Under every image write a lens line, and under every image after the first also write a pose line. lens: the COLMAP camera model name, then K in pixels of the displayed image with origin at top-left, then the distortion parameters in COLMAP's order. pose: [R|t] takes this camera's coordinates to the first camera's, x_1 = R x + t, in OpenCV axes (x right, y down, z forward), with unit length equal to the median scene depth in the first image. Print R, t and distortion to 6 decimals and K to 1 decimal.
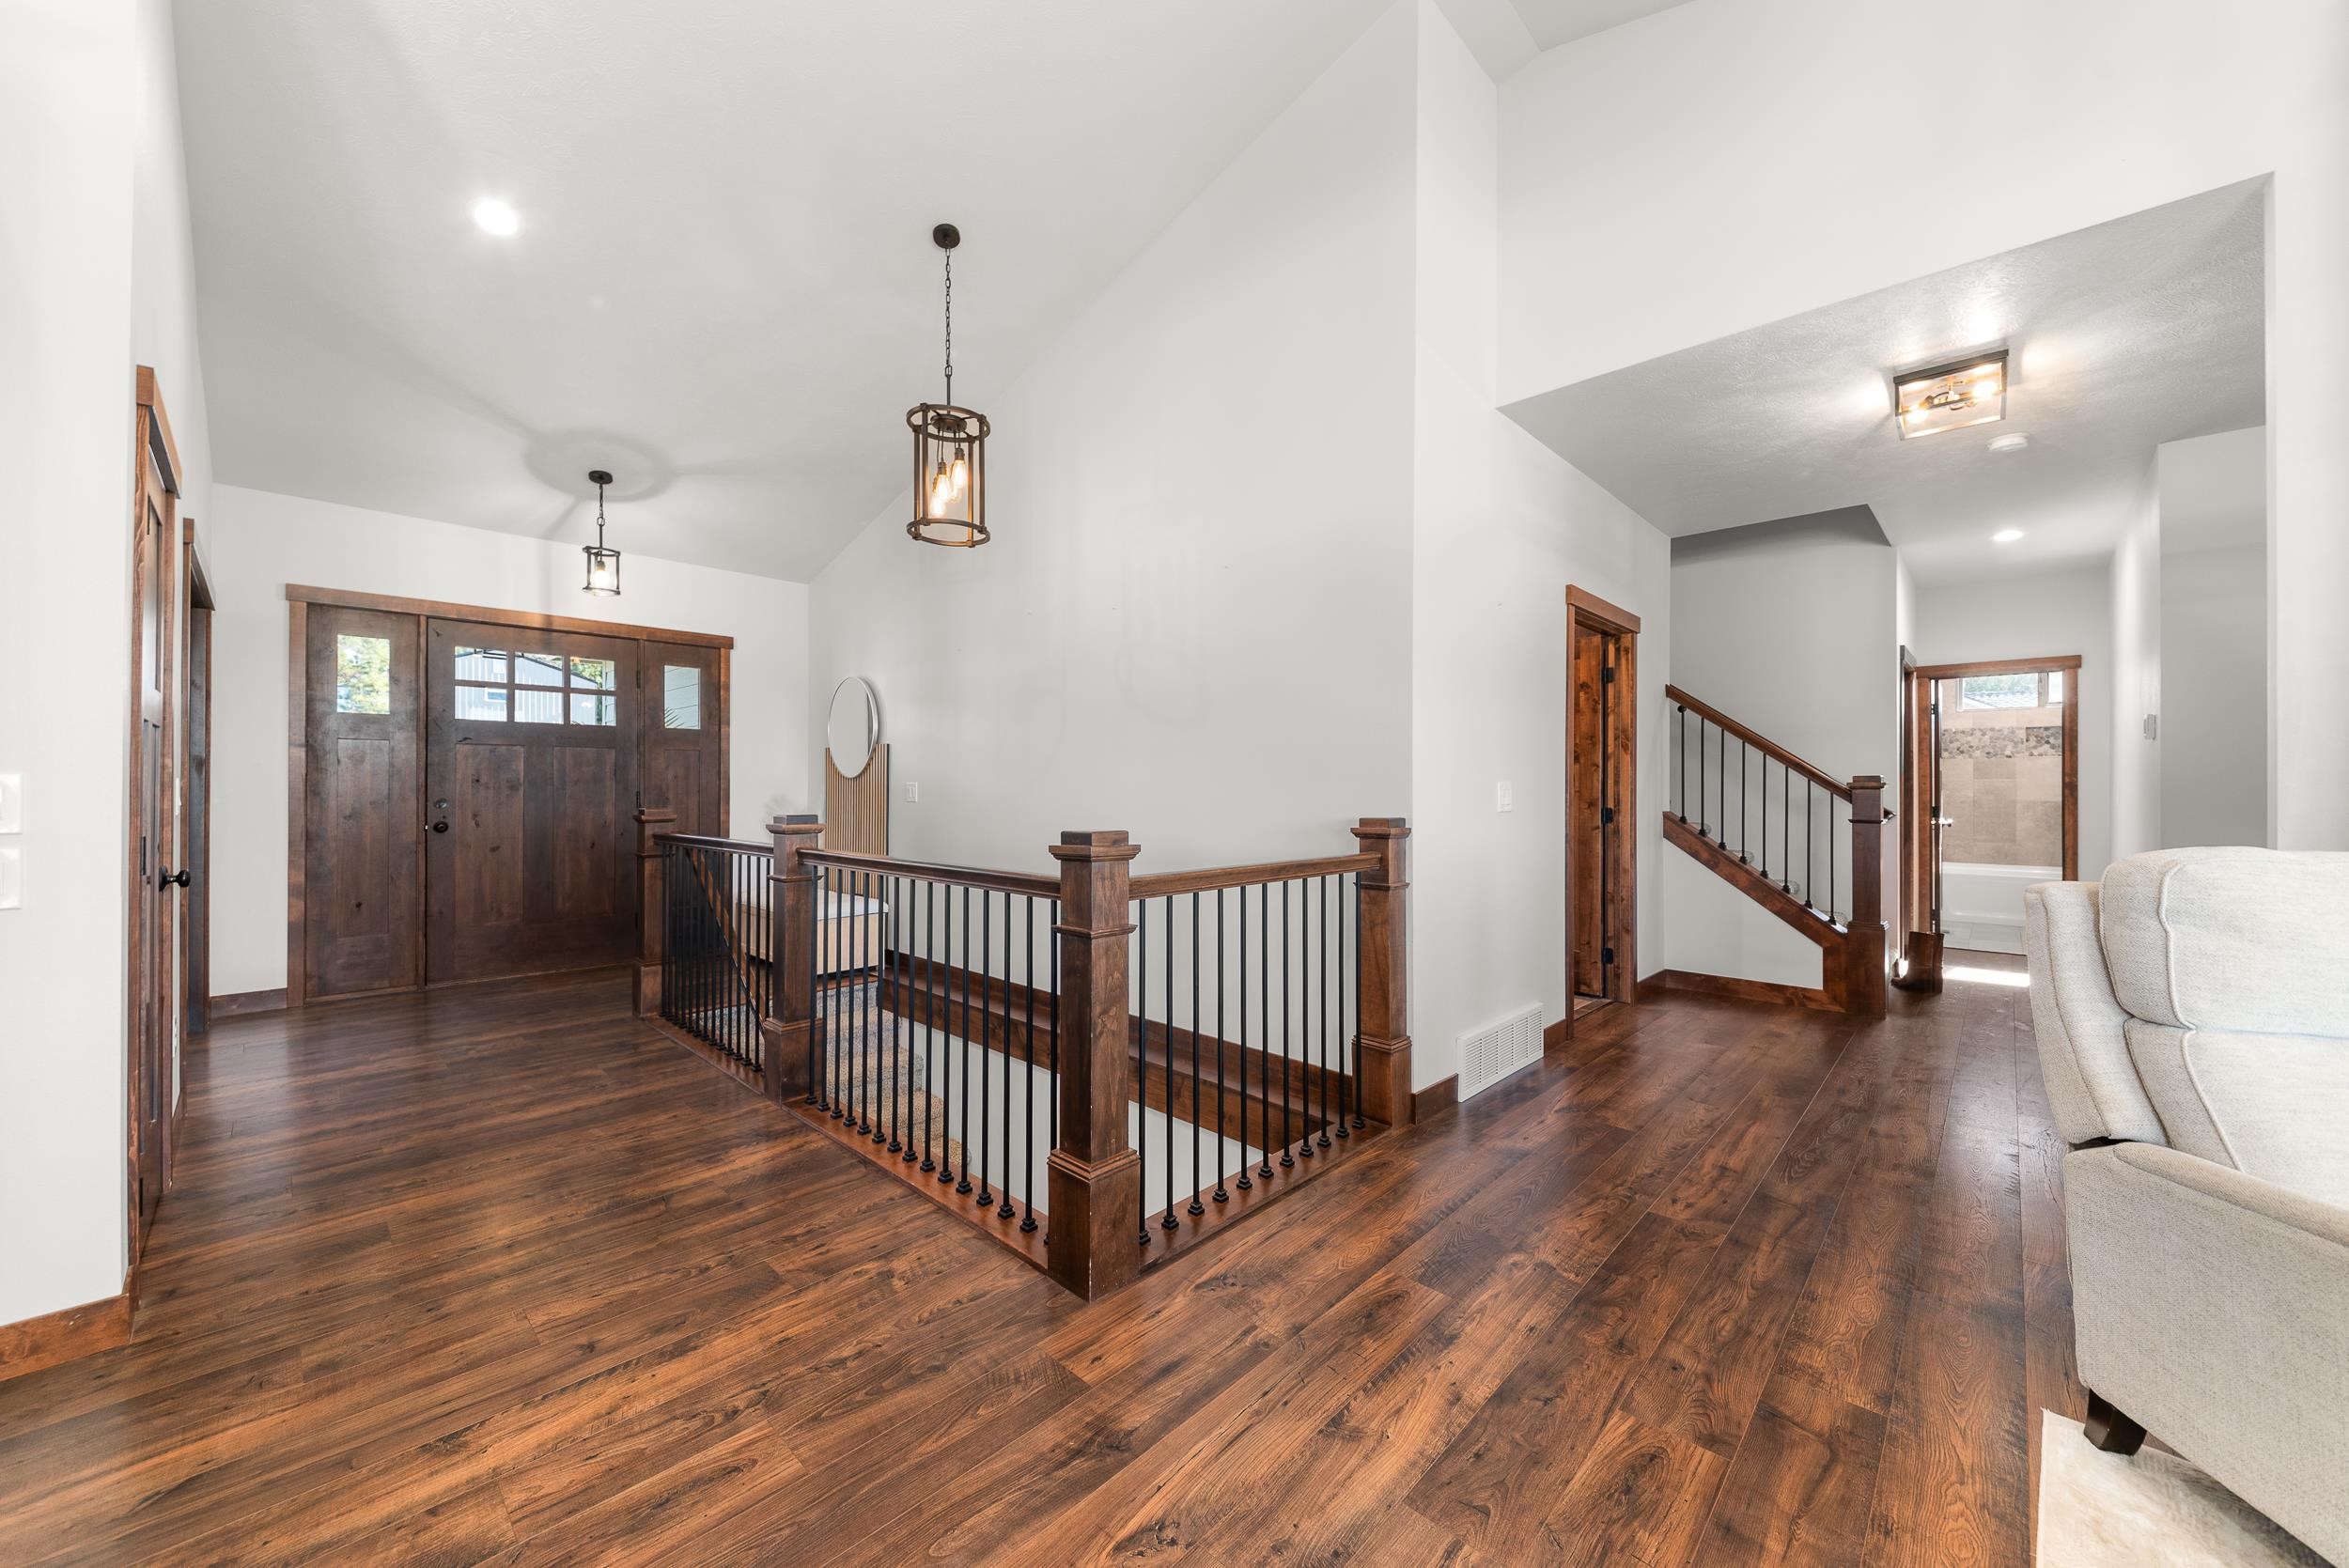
lens RADIAL K [[860.2, 0, 1181.8], [0, 860.2, 786.1], [0, 0, 1]] dist [0.015465, -0.008384]
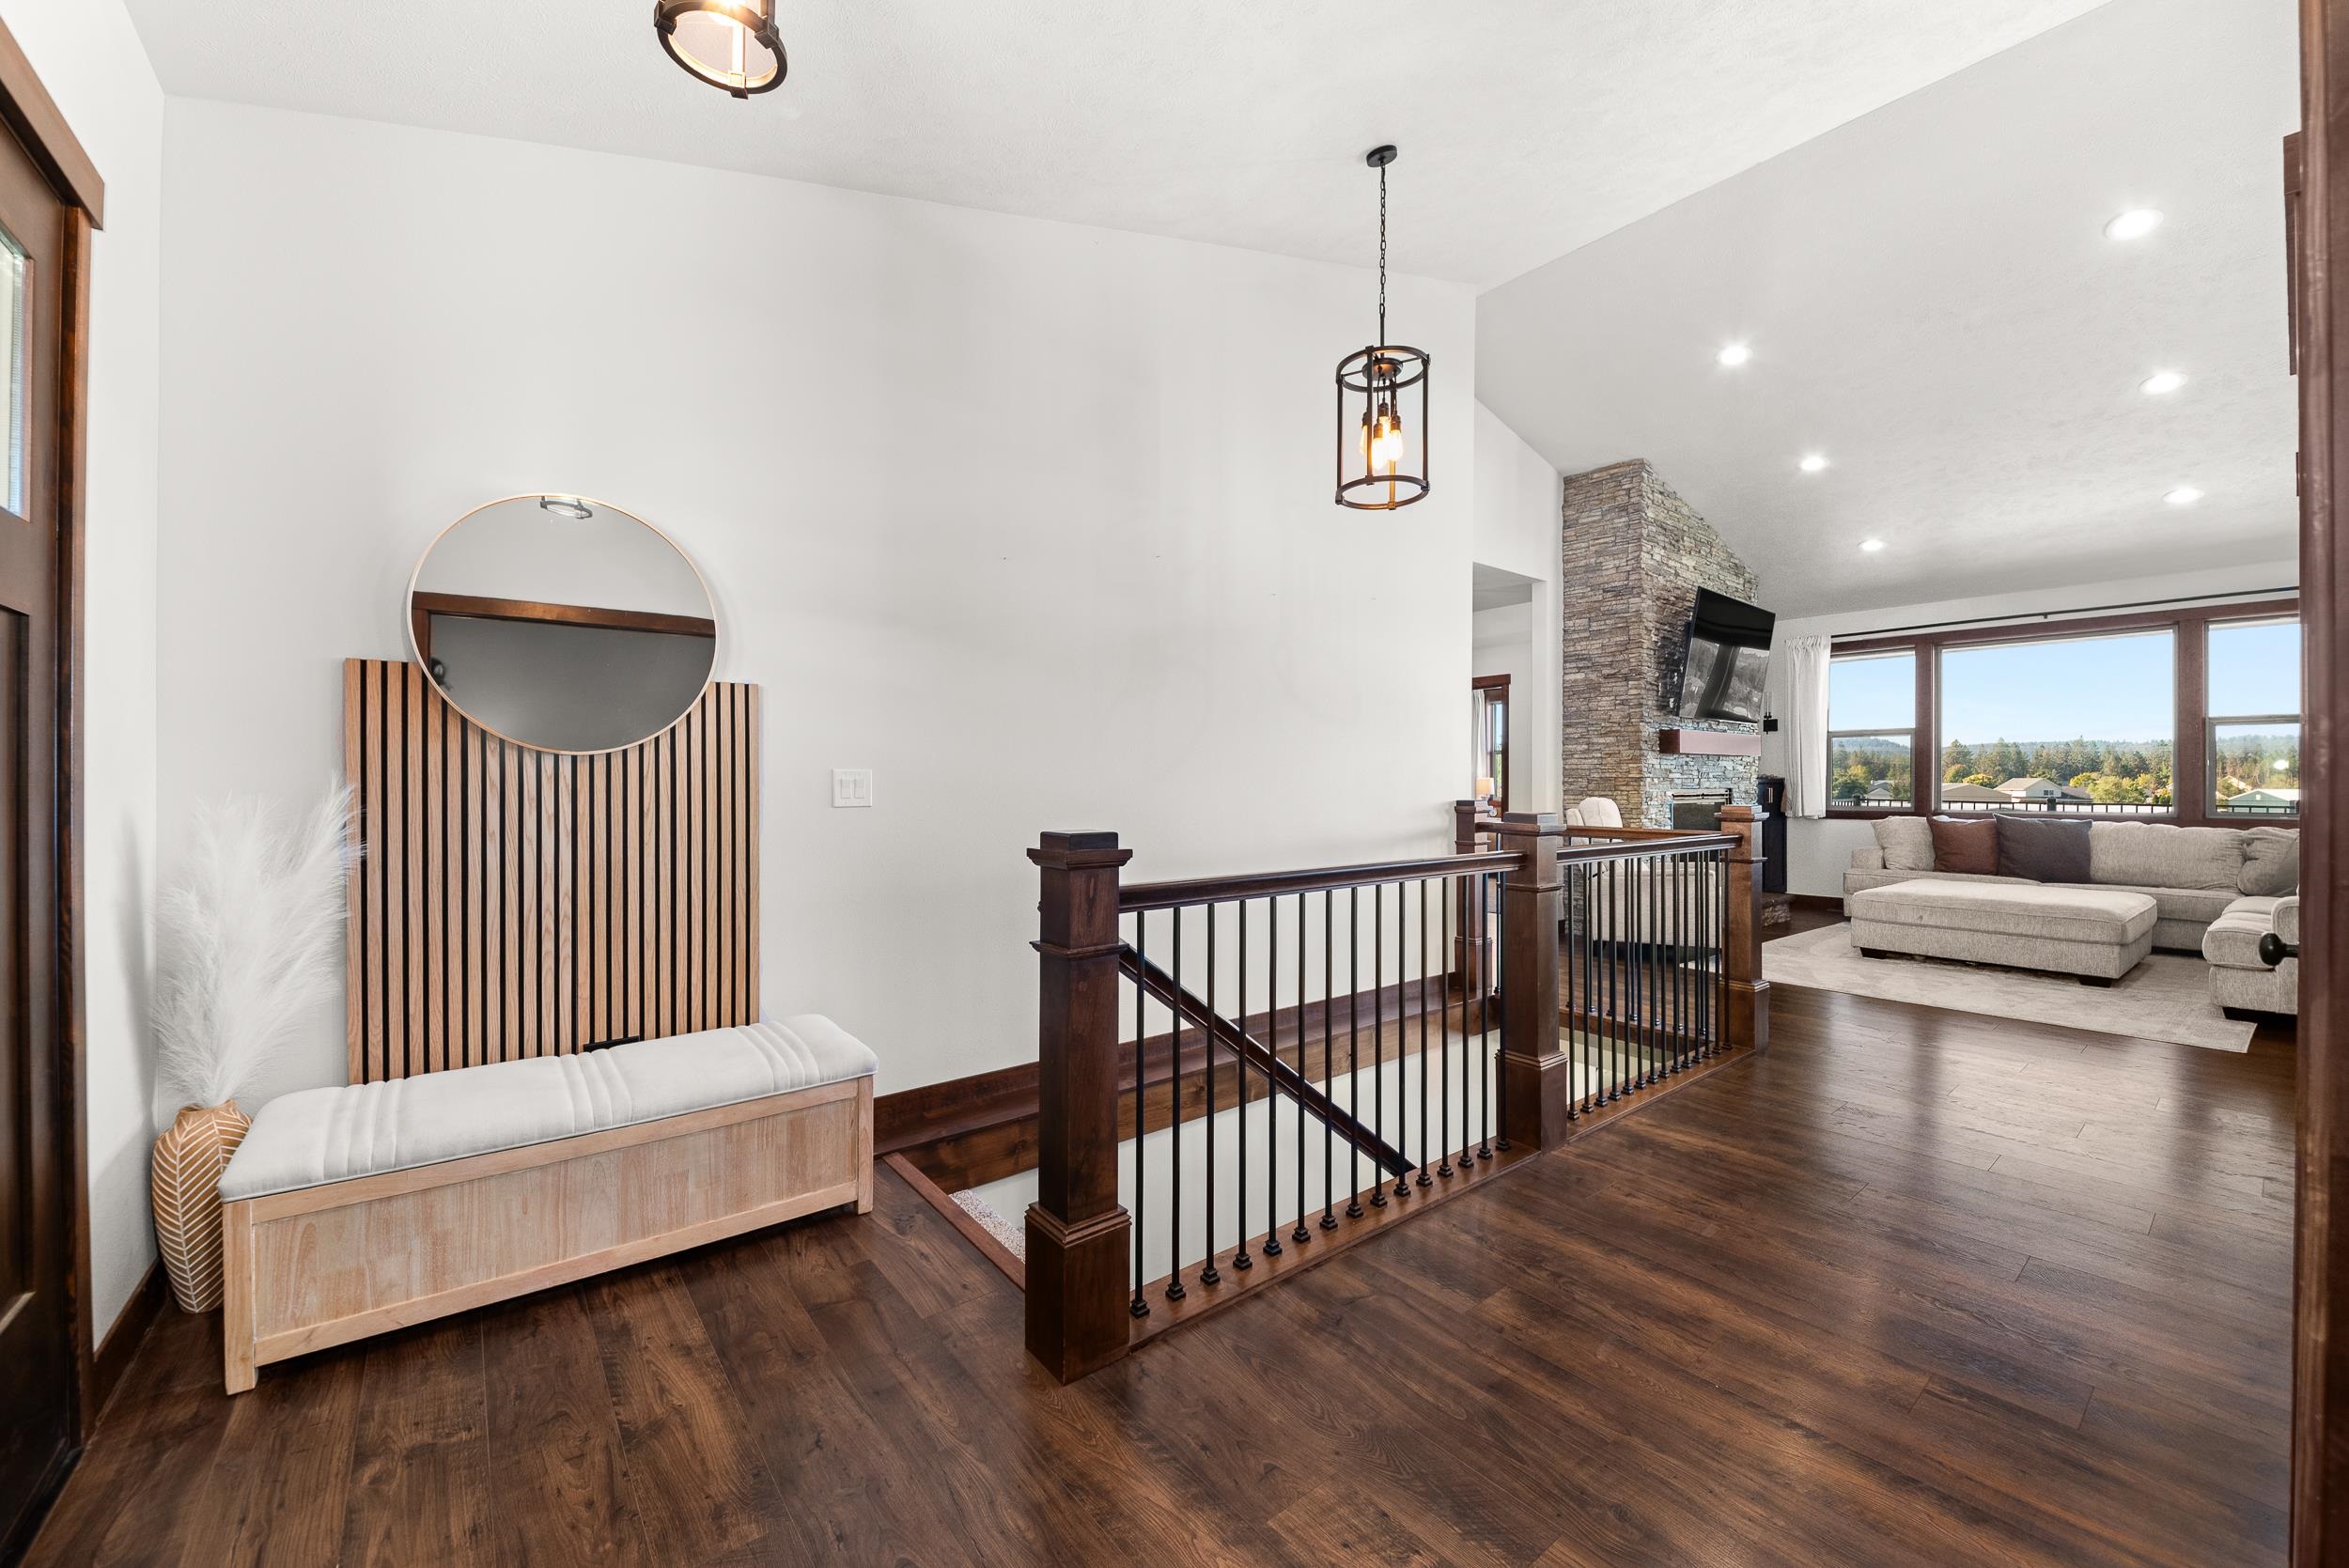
lens RADIAL K [[894.8, 0, 1147.8], [0, 894.8, 785.1], [0, 0, 1]] dist [0.000168, -0.011592]
pose [[0.165852, -0.003845, 0.986143, -1.316126], [-0.005593, 0.999973, 0.004839, 0.005510], [-0.986135, -0.006318, 0.165826, 1.170645]]
